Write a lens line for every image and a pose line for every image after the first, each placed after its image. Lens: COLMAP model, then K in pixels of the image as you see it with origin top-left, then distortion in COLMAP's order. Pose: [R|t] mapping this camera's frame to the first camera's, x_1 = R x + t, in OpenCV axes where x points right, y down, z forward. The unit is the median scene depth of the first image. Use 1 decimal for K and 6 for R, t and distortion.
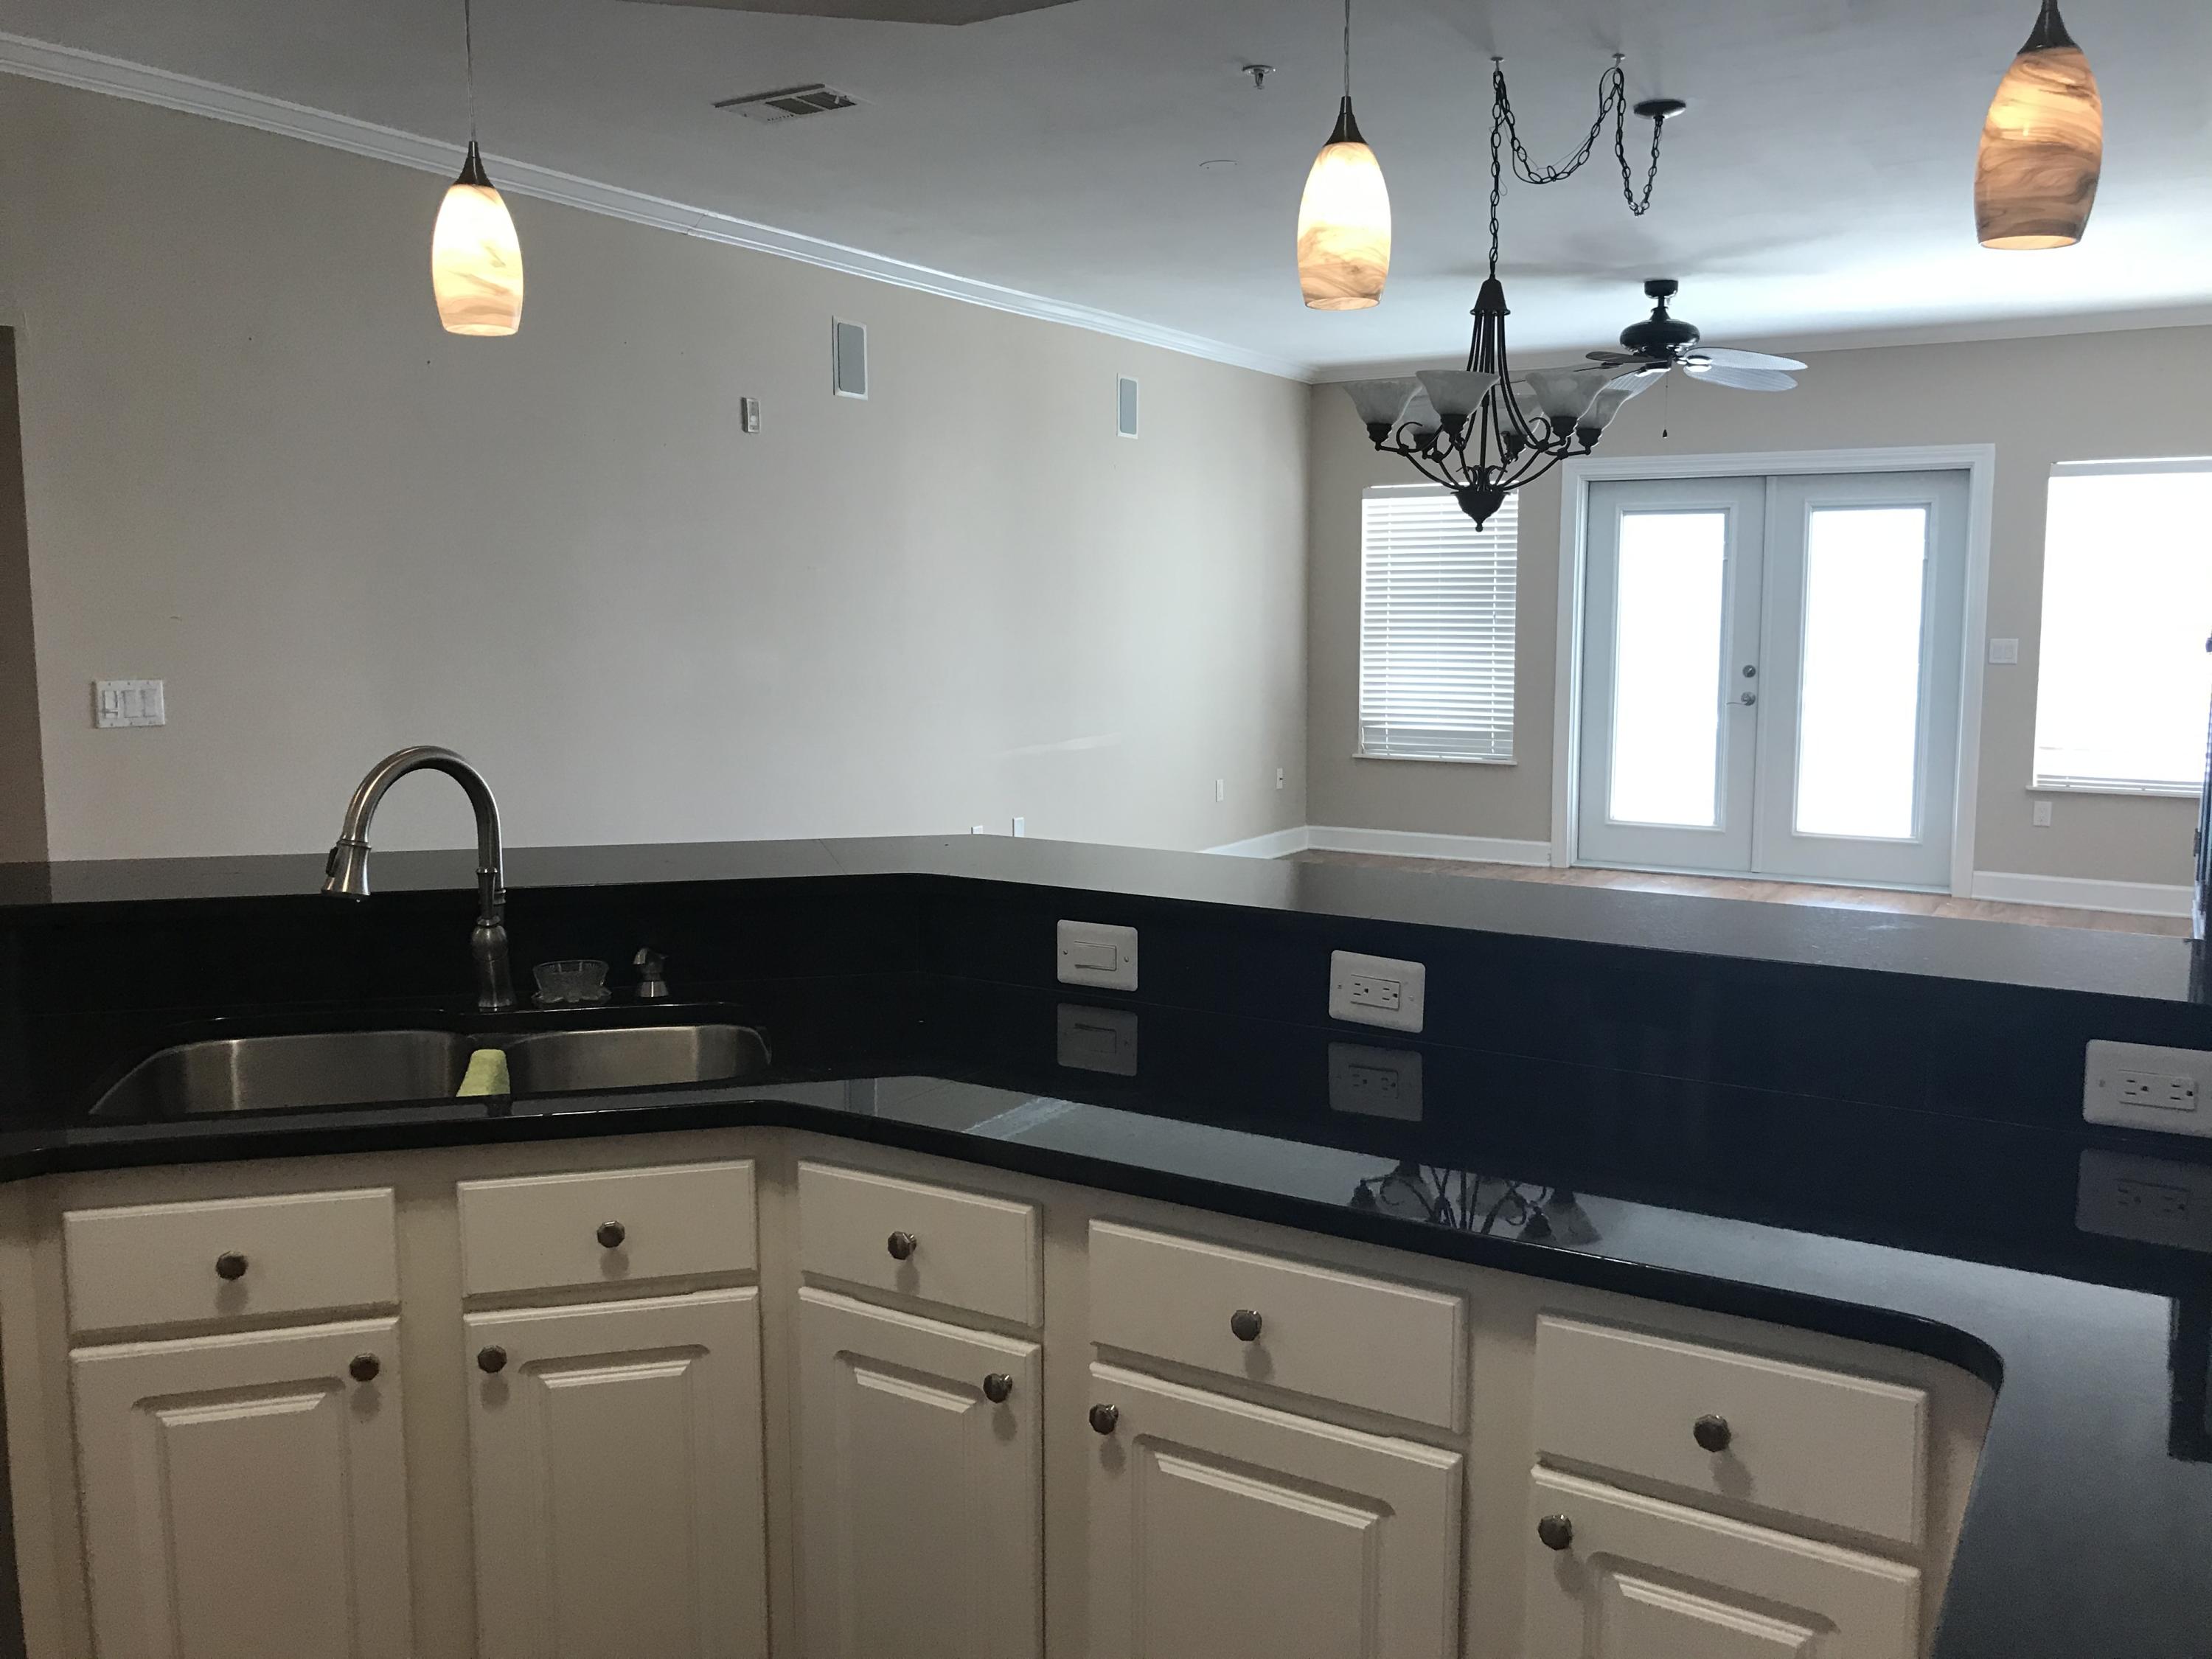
lens RADIAL K [[1821.7, 0, 1093.4], [0, 1821.7, 809.4], [0, 0, 1]] dist [0.016525, -0.001556]
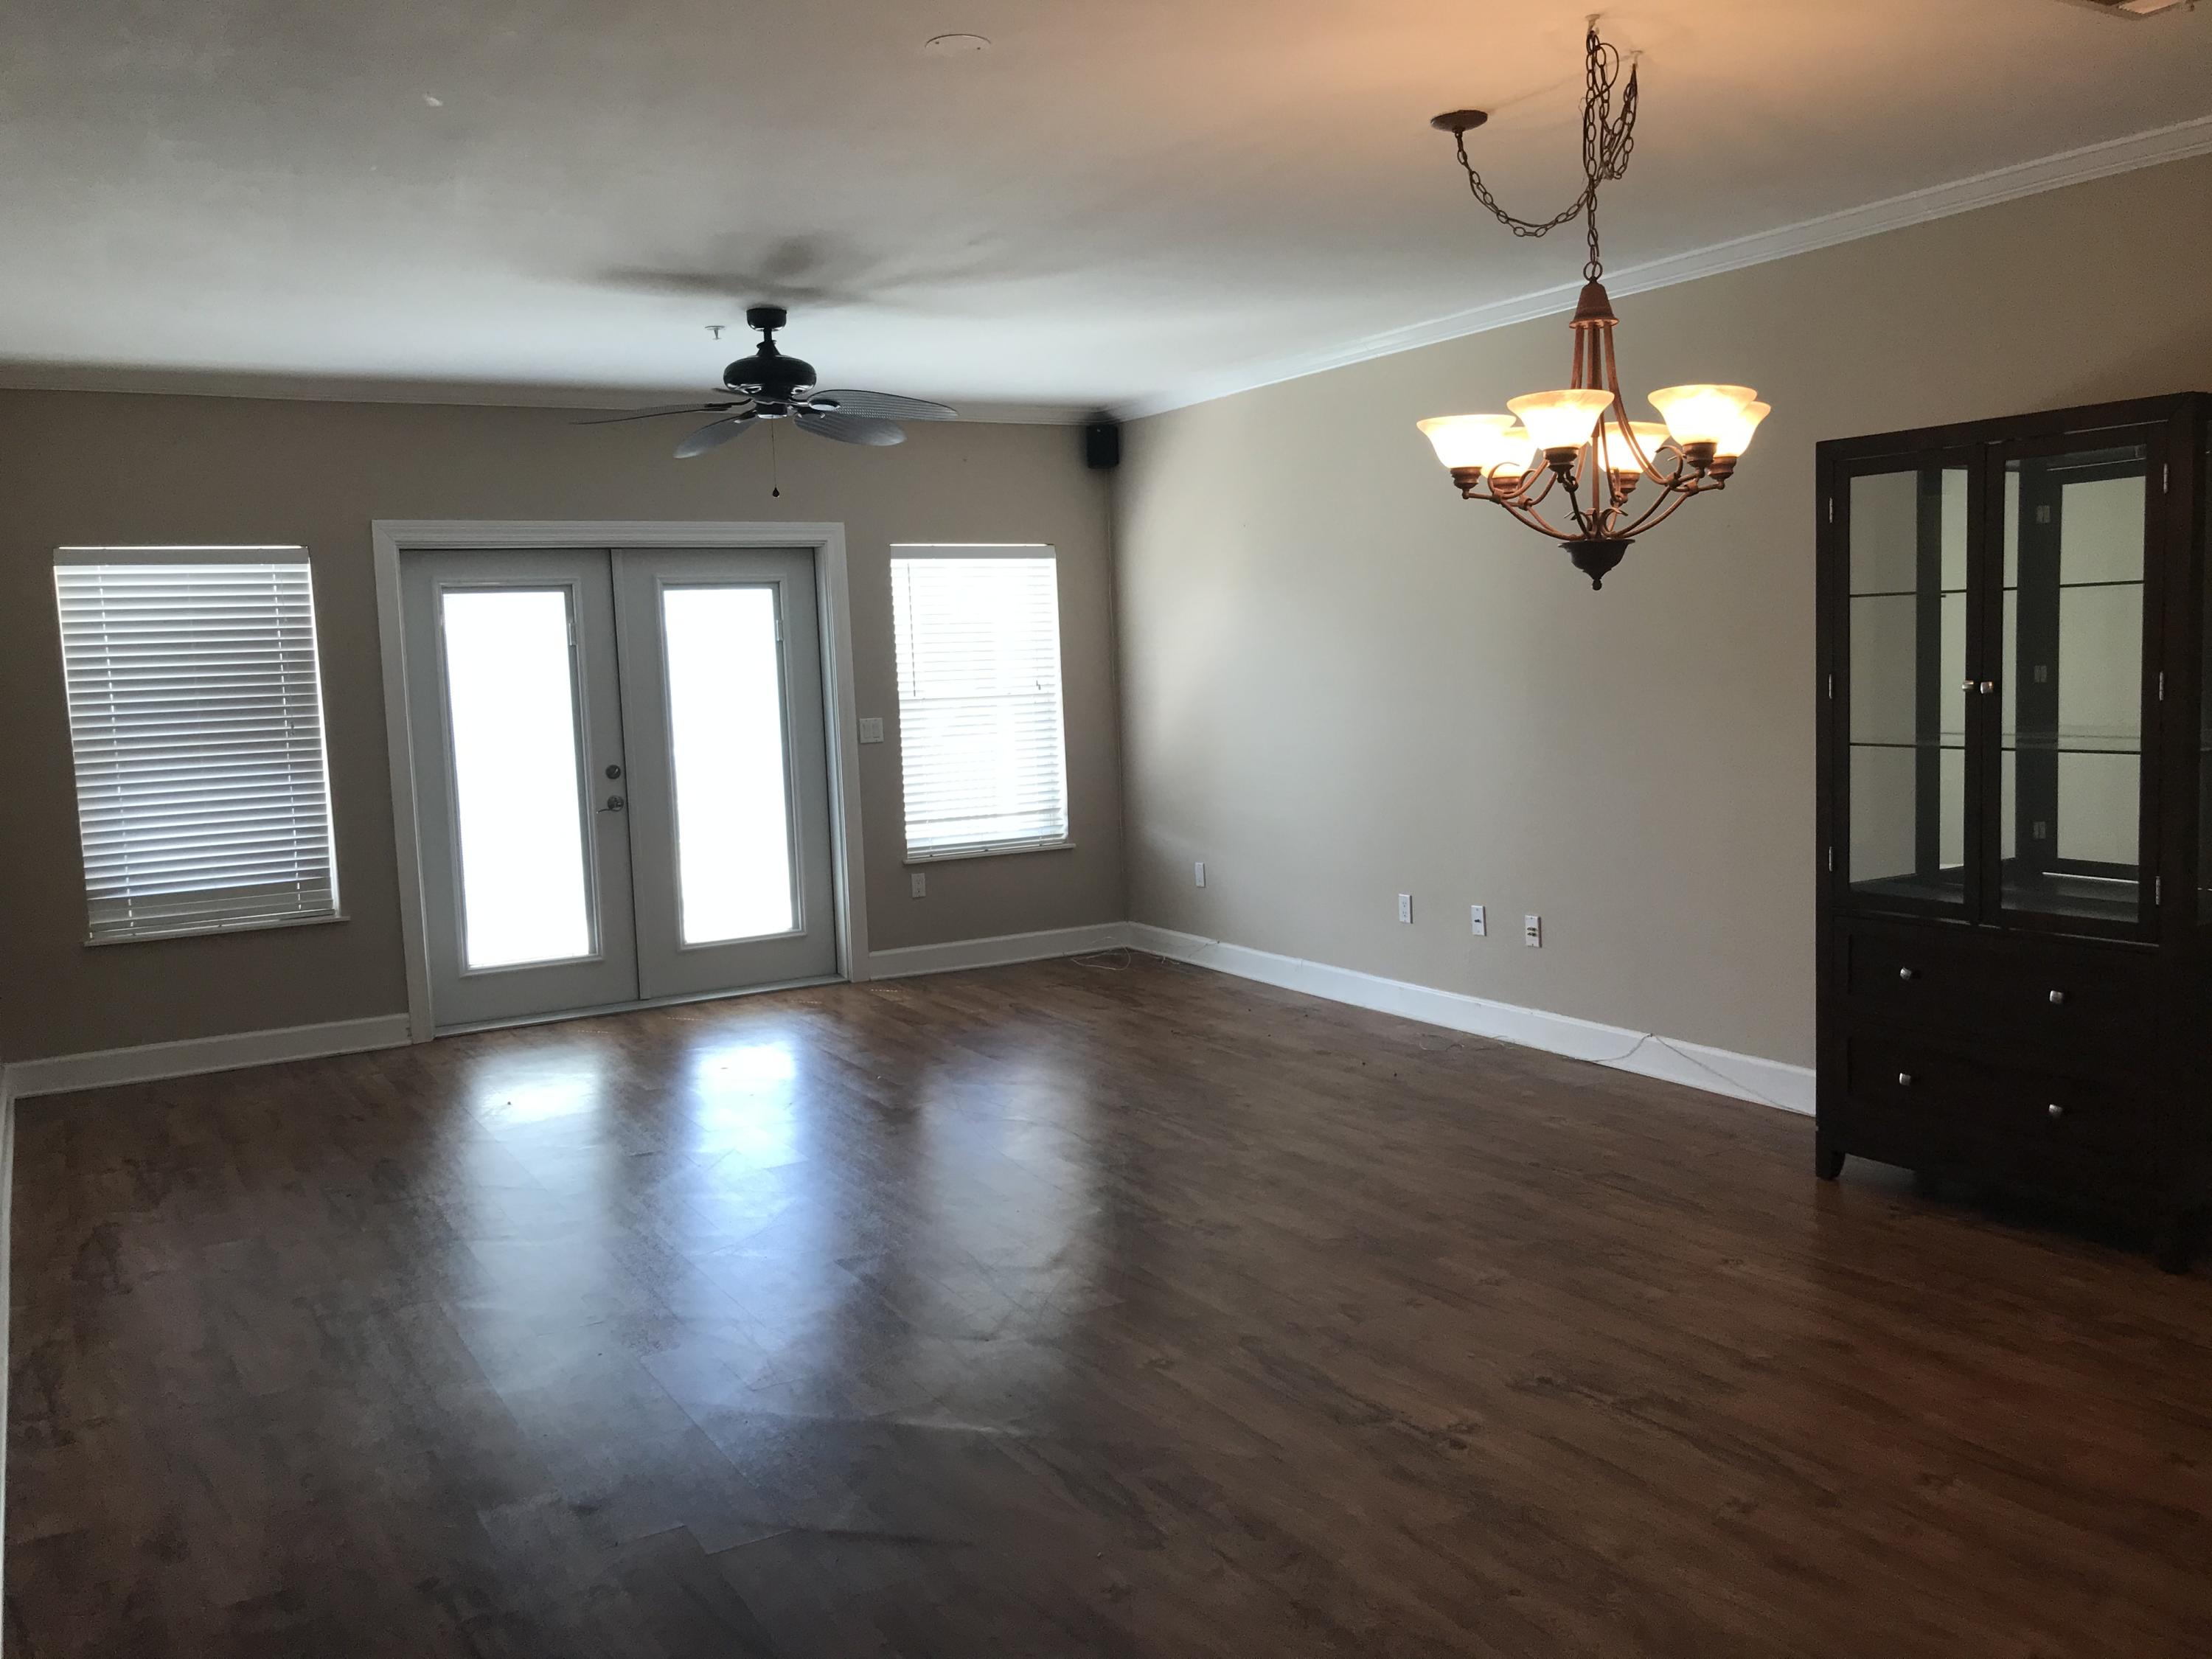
lens RADIAL K [[1821.7, 0, 1144.6], [0, 1821.7, 807.0], [0, 0, 1]] dist [0.016525, -0.001556]
pose [[0.480476, -0.095028, 0.871845, -0.289741], [0.140677, 0.989591, 0.030334, -0.051542], [-0.865652, 0.108074, 0.488843, 0.371469]]
